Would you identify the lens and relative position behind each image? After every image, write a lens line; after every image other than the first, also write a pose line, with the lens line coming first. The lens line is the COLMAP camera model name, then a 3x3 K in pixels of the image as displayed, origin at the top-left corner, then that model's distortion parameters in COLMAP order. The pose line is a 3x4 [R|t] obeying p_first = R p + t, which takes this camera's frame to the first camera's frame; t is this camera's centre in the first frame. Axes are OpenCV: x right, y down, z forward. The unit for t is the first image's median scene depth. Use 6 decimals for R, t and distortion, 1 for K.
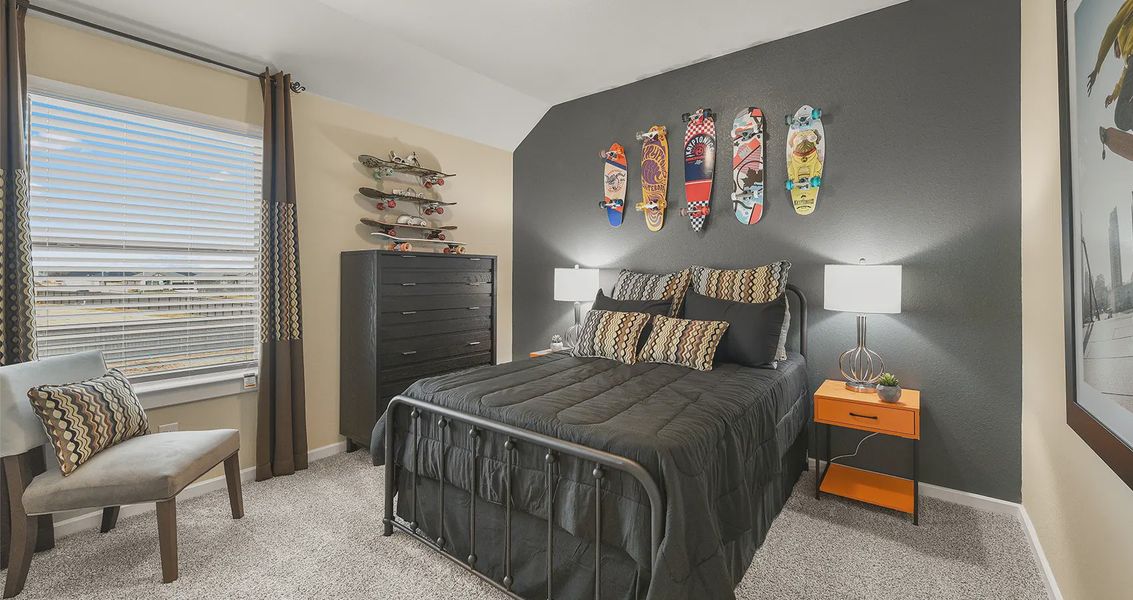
lens RADIAL K [[455.8, 0, 567.0], [0, 455.8, 272.4], [0, 0, 1]] dist [-0.000334, -0.000028]
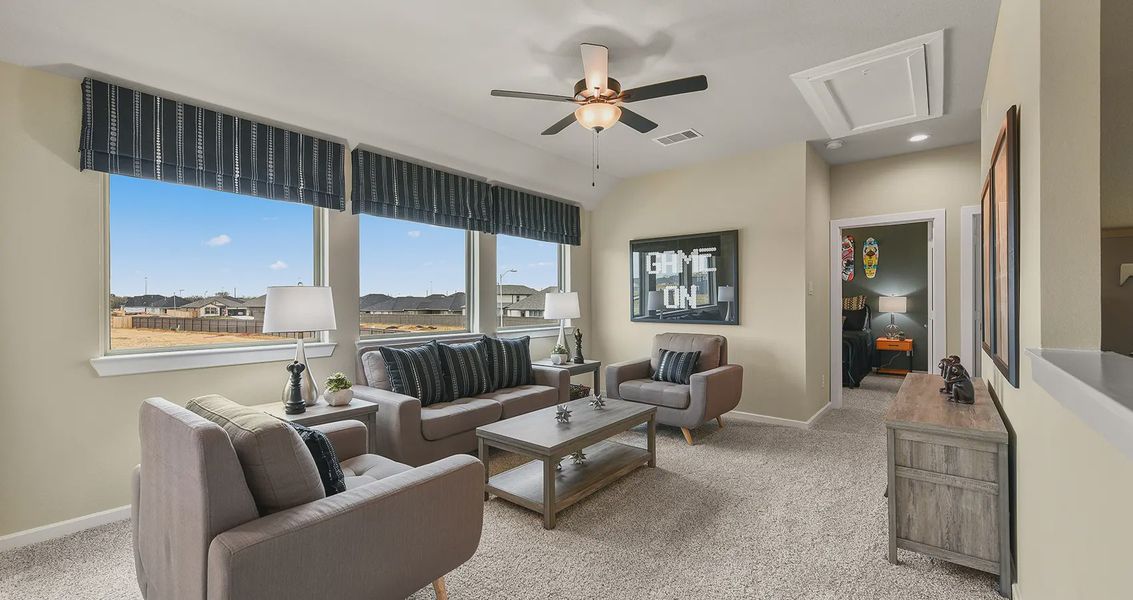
lens RADIAL K [[452.7, 0, 566.5], [0, 452.7, 300.0], [0, 0, 1]] dist [0.000152, 0.000003]
pose [[0.999378, -0.004940, -0.034906, -1.267172], [0.005127, 0.999973, 0.005273, -0.019549], [0.034879, -0.005449, 0.999377, -1.865449]]
